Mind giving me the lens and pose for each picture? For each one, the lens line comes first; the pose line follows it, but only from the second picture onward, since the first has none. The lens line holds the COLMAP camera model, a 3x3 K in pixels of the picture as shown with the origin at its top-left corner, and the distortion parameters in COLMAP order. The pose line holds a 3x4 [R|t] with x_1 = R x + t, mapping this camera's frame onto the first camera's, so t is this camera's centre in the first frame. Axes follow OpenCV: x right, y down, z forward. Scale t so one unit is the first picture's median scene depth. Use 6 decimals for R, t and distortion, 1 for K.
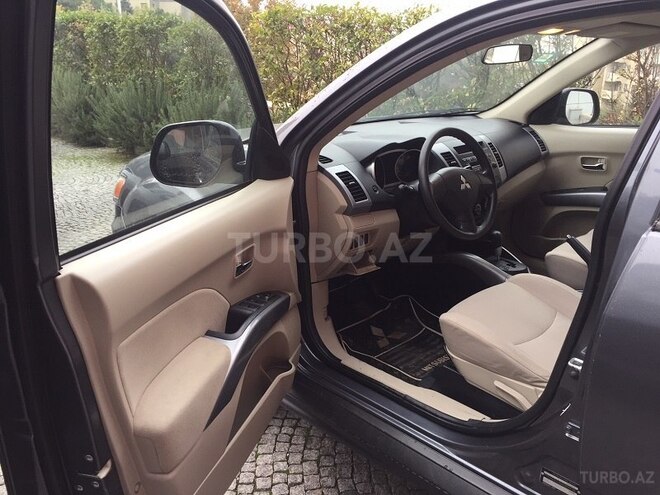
lens RADIAL K [[566.7, 0, 326.5], [0, 566.7, 245.1], [0, 0, 1]] dist [0.069050, -0.091150]
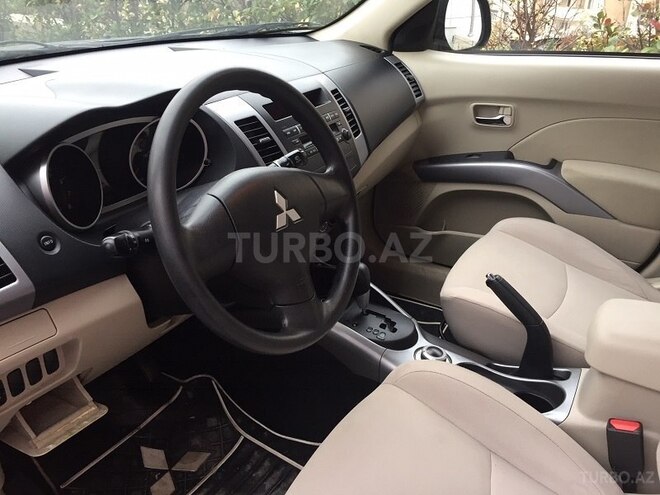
lens RADIAL K [[566.7, 0, 331.3], [0, 566.7, 245.1], [0, 0, 1]] dist [0.069050, -0.091150]
pose [[0.961695, -0.097129, 0.256335, 0.119525], [0.063650, 0.988685, 0.135832, -0.097127], [-0.266628, -0.114314, 0.956996, 0.426931]]
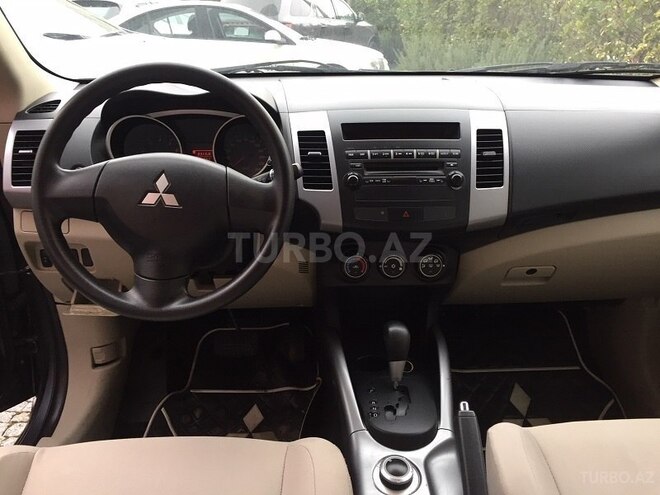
lens RADIAL K [[566.7, 0, 327.5], [0, 566.7, 247.6], [0, 0, 1]] dist [0.069050, -0.091150]
pose [[0.735338, 0.251564, -0.629280, 0.444243], [-0.220306, 0.966853, 0.129079, -0.108436], [0.640893, 0.043718, 0.766384, 0.528874]]
